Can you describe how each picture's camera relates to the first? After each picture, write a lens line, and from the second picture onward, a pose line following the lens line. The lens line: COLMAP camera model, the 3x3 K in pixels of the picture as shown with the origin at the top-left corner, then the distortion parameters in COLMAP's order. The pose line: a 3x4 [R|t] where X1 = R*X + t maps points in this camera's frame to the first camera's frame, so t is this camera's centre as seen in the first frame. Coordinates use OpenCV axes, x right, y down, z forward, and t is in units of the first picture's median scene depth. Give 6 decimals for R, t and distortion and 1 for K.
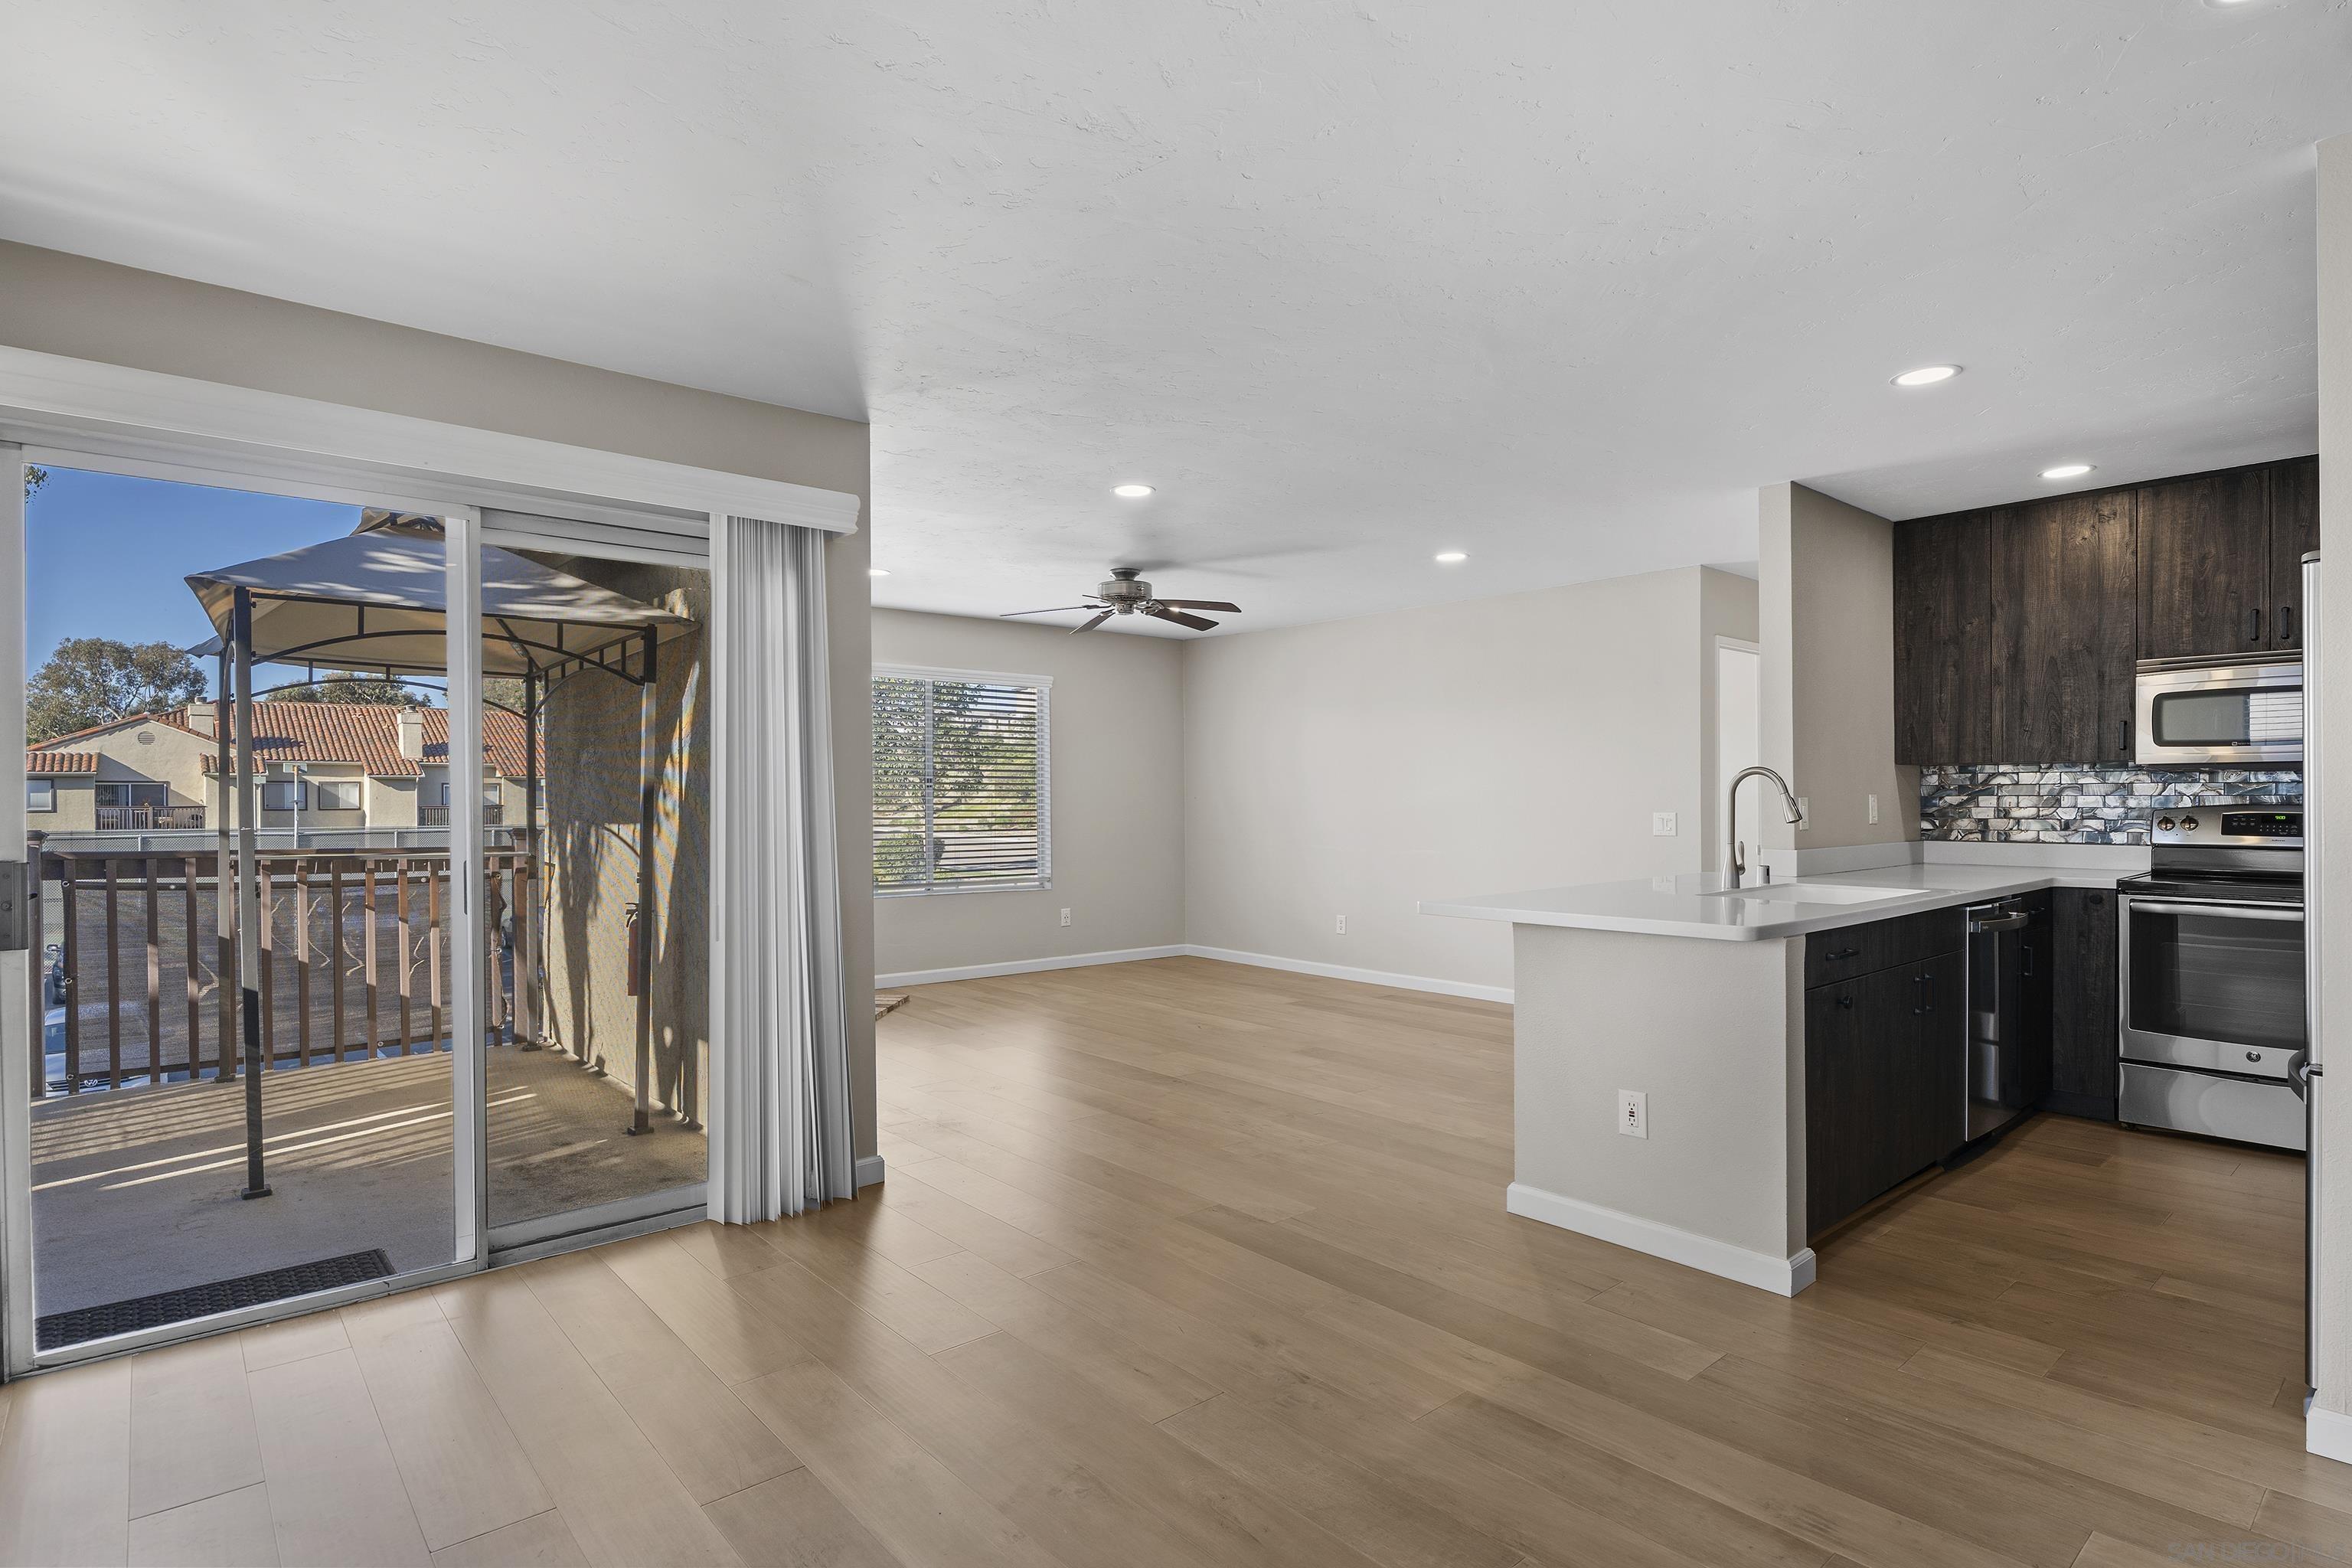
lens RADIAL K [[1191.3, 0, 1154.2], [0, 1191.3, 808.9], [0, 0, 1]] dist [-0.007797, -0.000181]
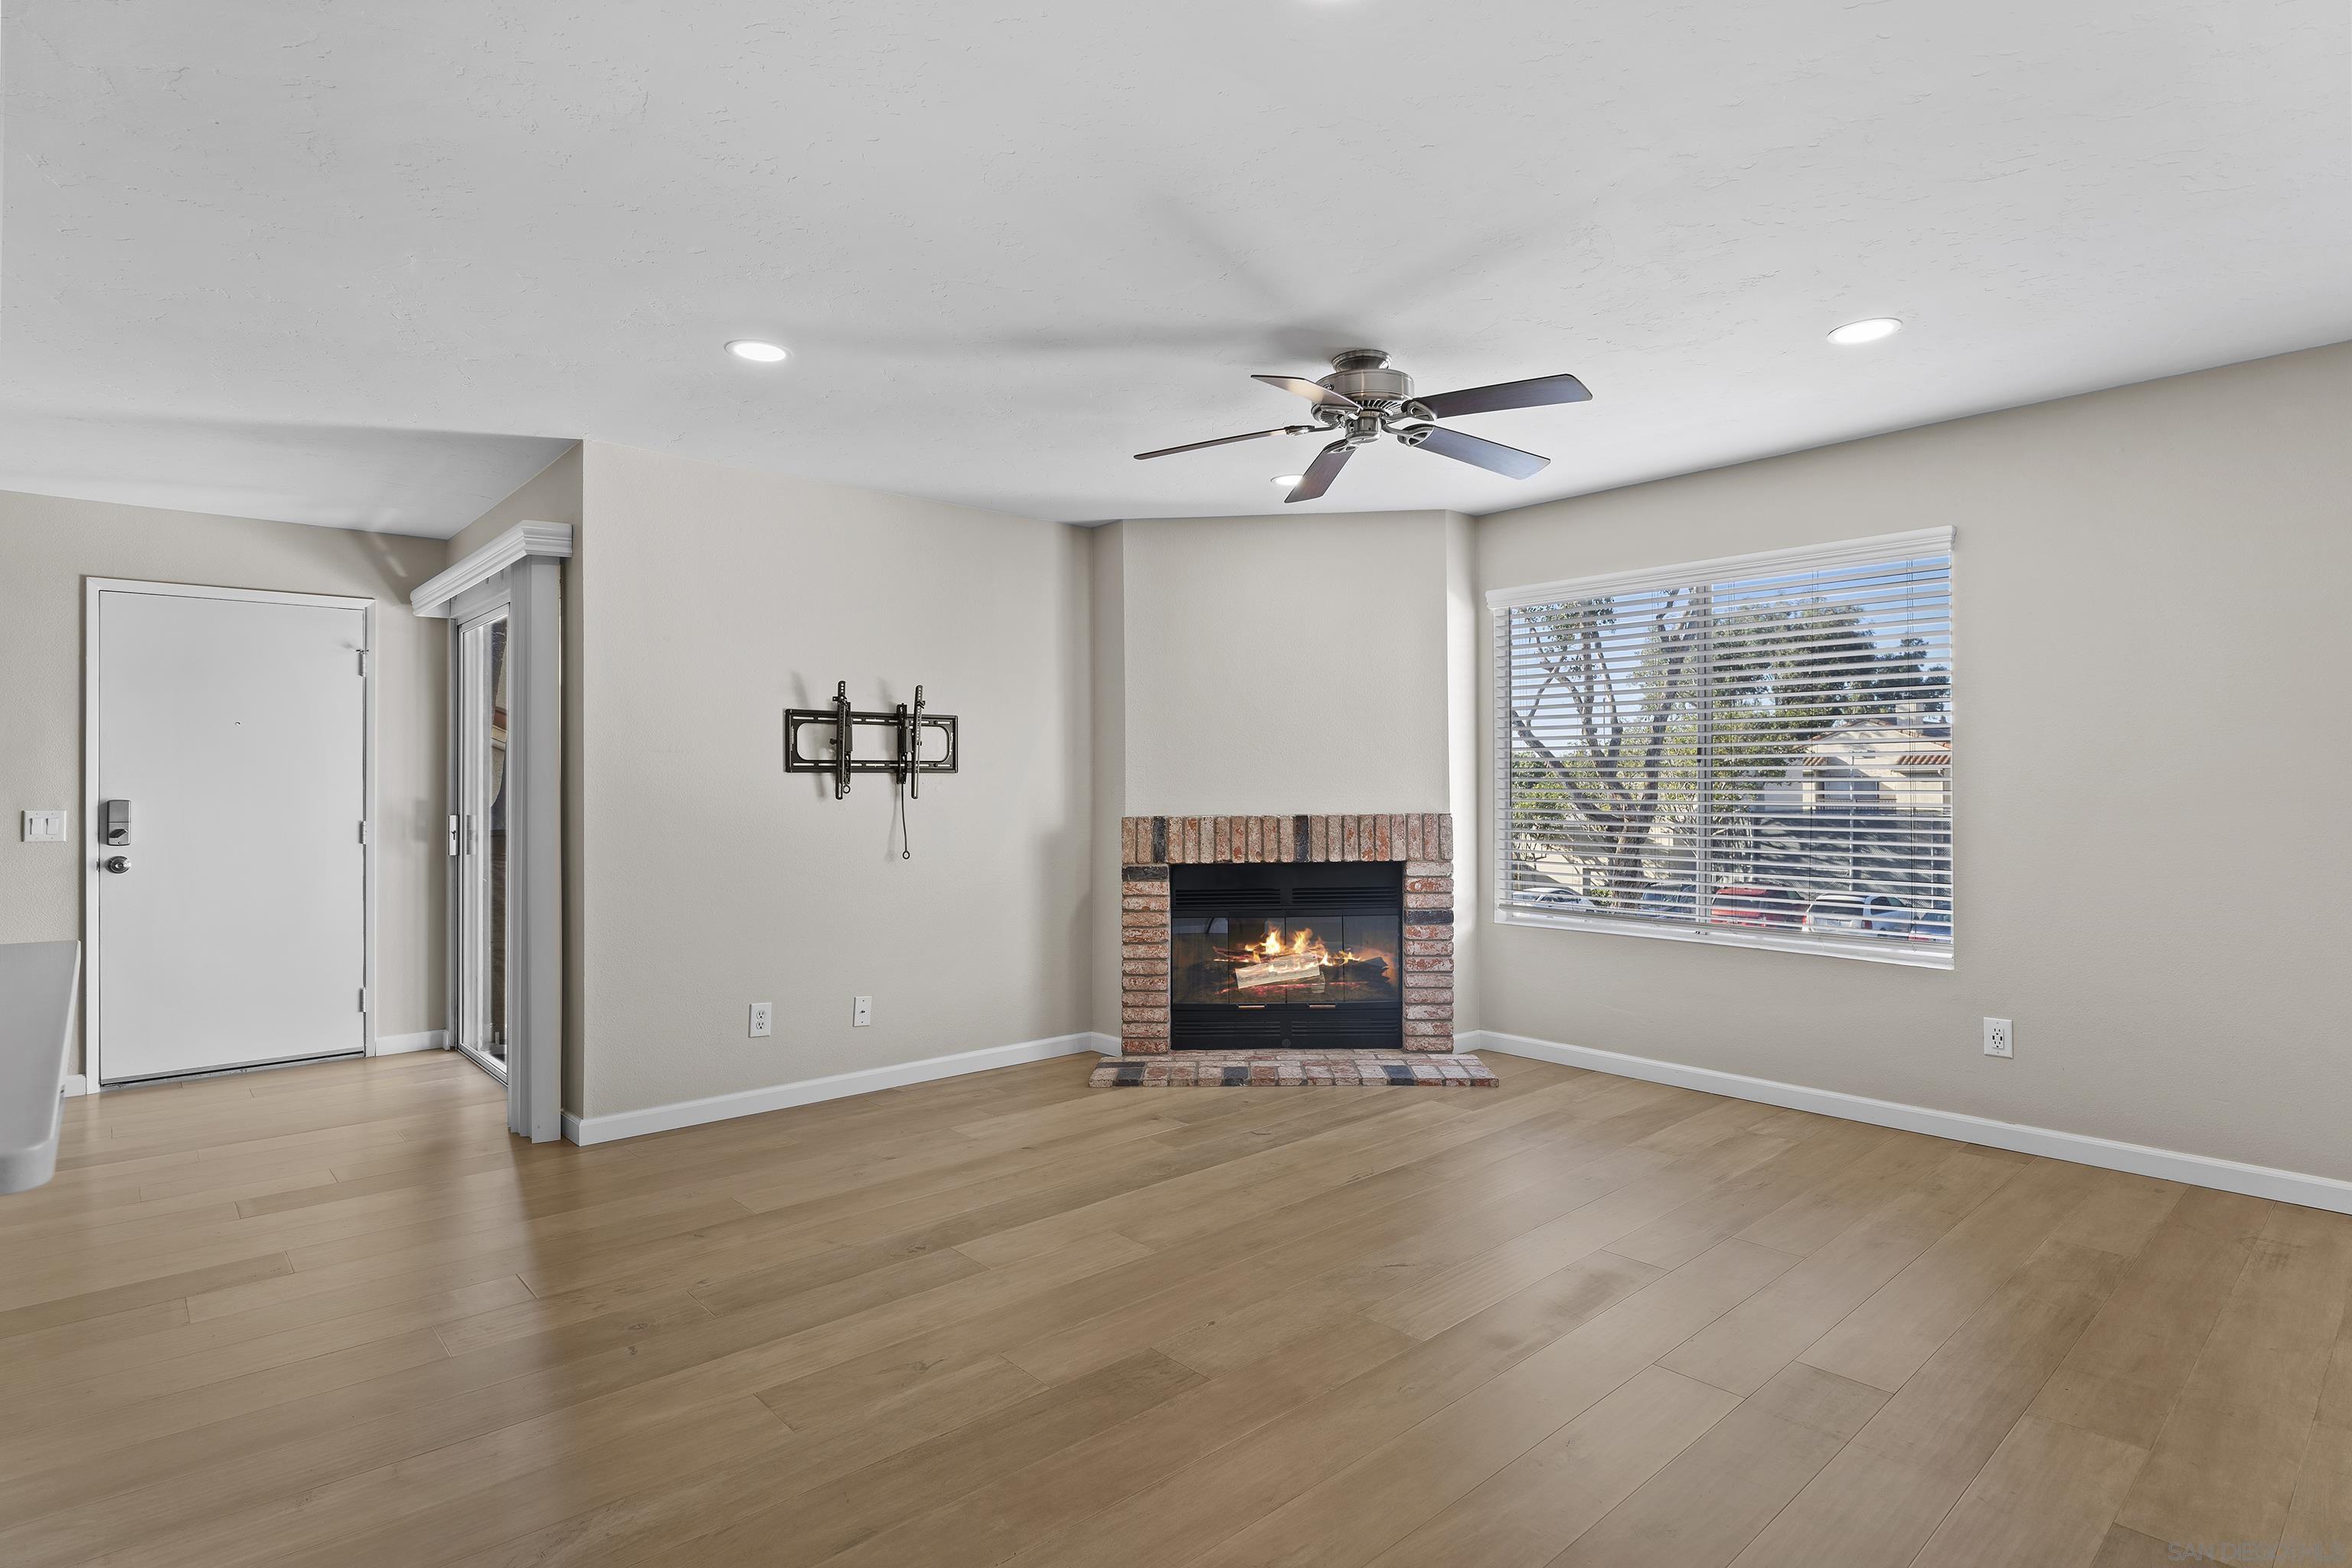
lens RADIAL K [[1199.1, 0, 1141.2], [0, 1199.1, 776.3], [0, 0, 1]] dist [-0.008220, -0.000368]
pose [[0.023019, -0.005277, -0.999721, 0.678497], [-0.004719, 0.999974, -0.005387, -0.011068], [0.999724, 0.004842, 0.022993, 1.164213]]
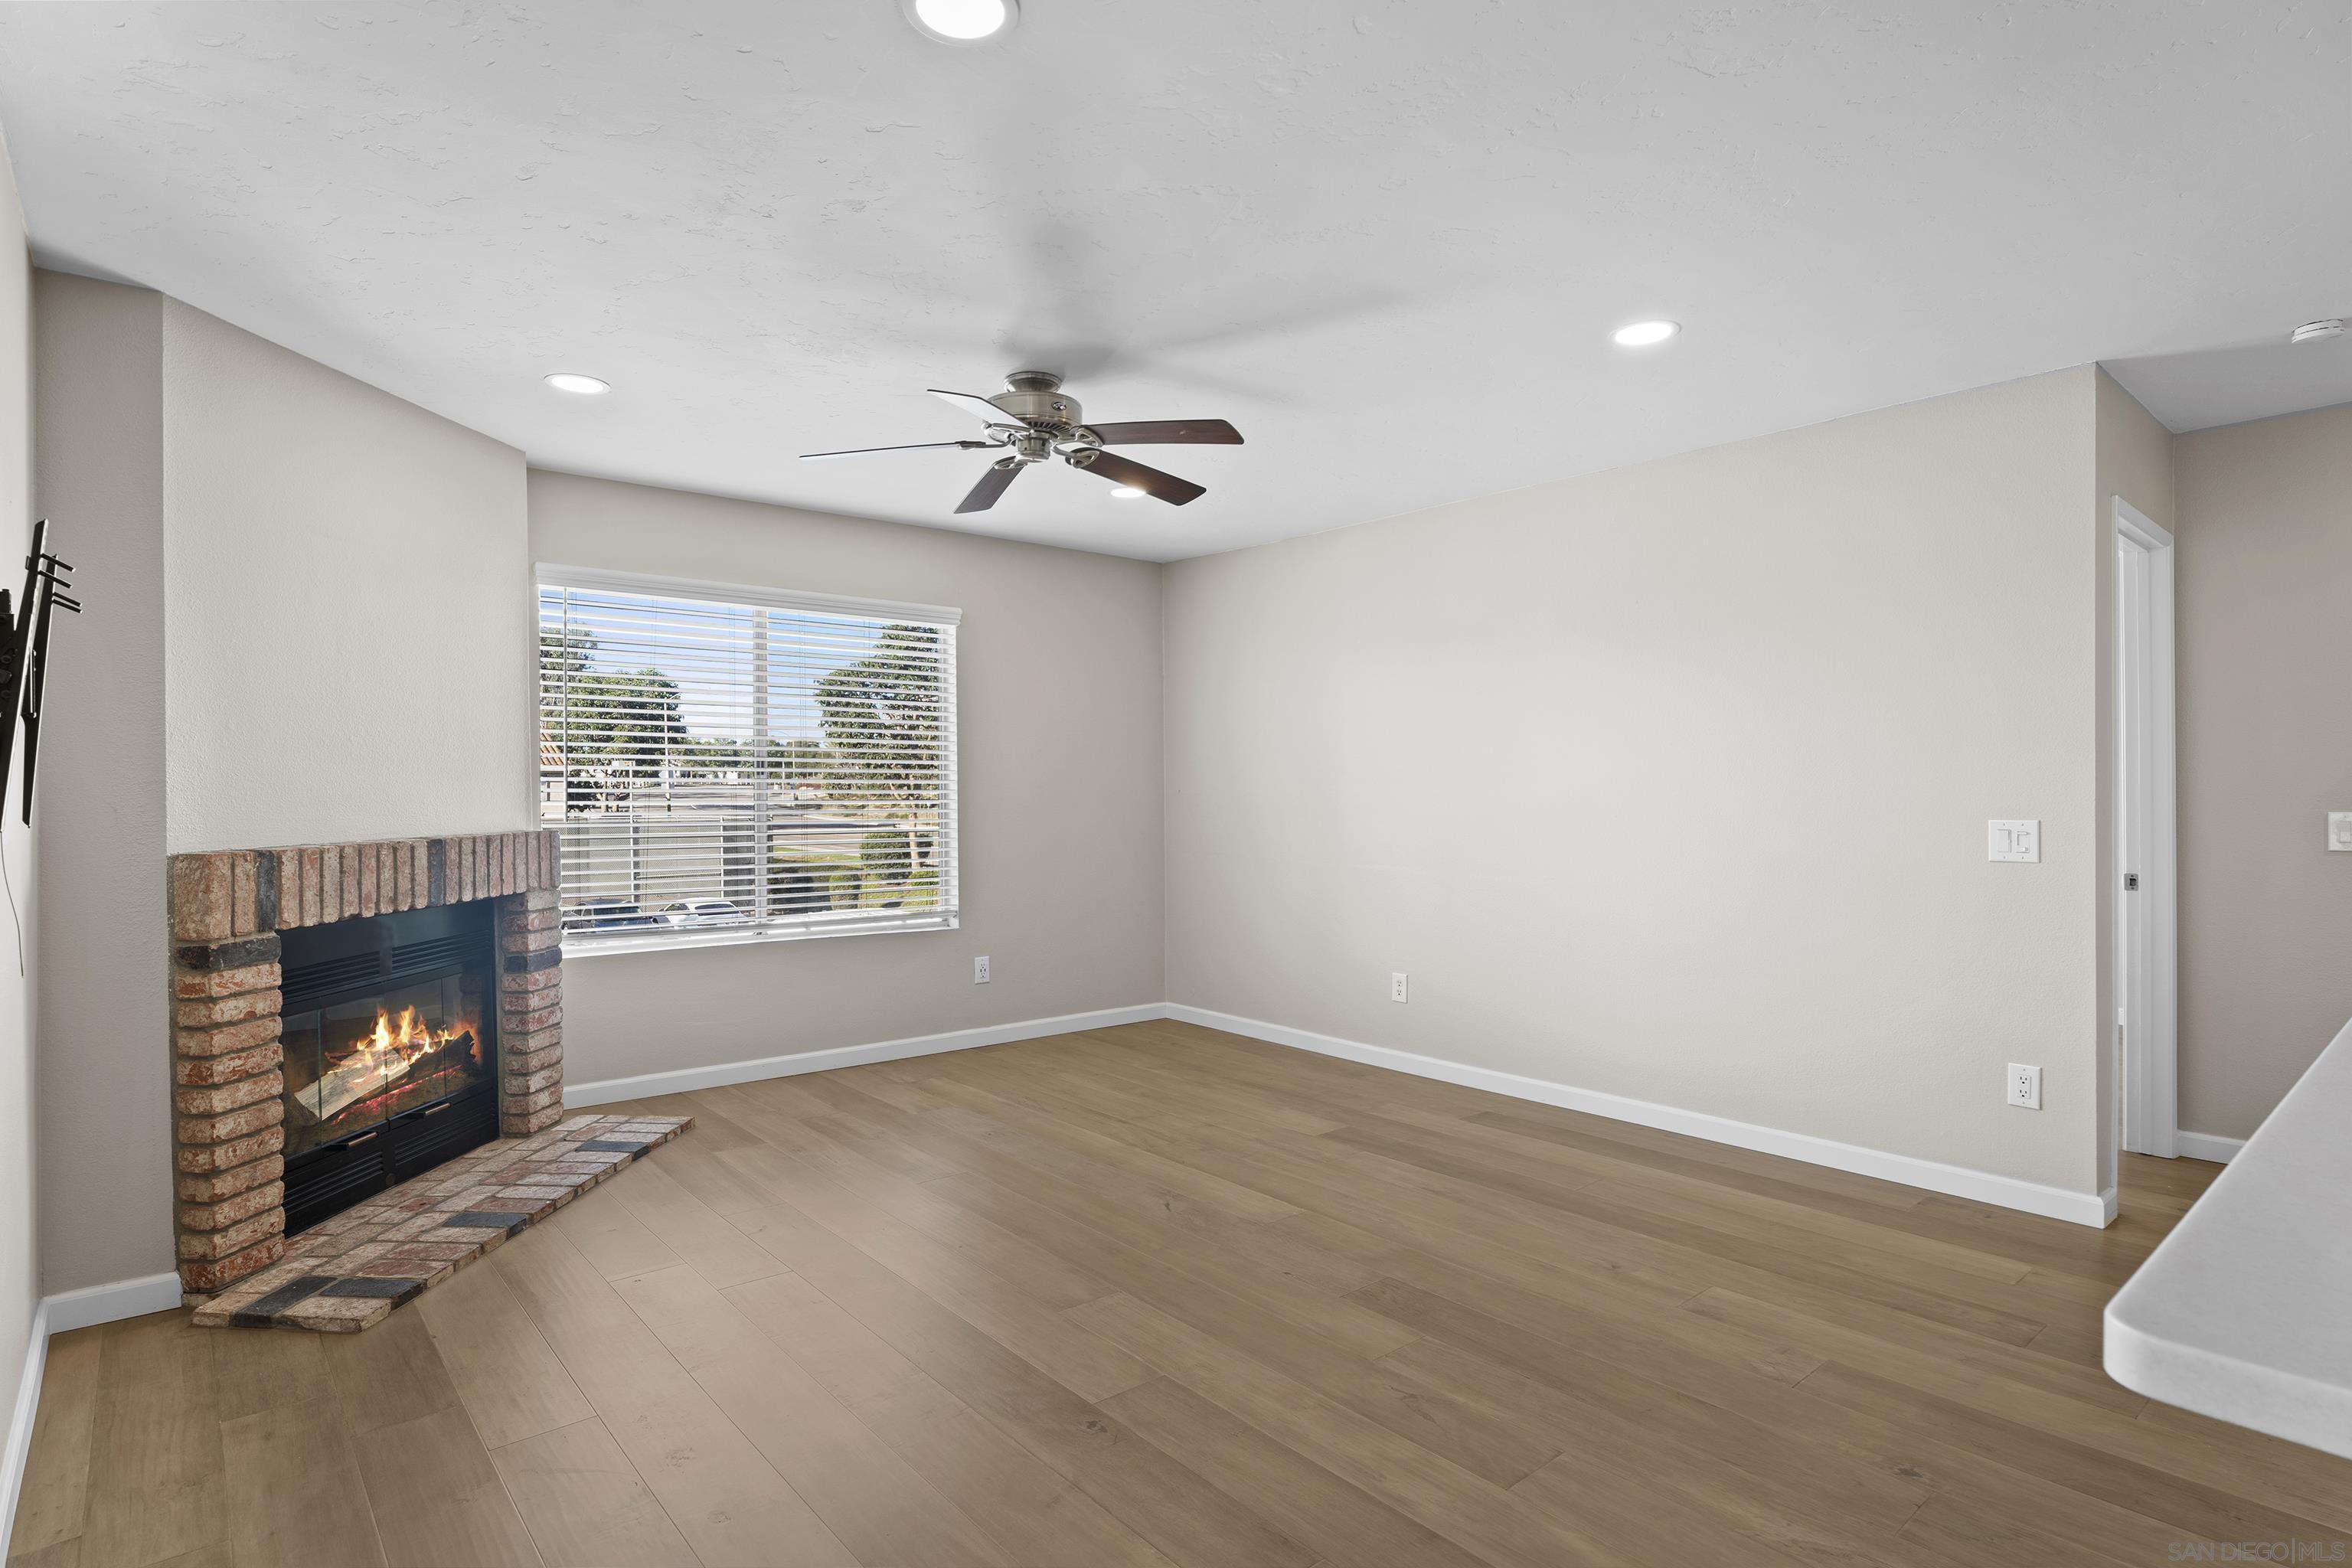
lens RADIAL K [[1203.2, 0, 1176.0], [0, 1203.2, 784.0], [0, 0, 1]] dist [-0.004003, 0.000057]
pose [[0.999922, 0.002028, 0.012290, 0.044568], [-0.001848, 0.999891, -0.014629, -0.006167], [-0.012319, 0.014606, 0.999817, 0.570804]]
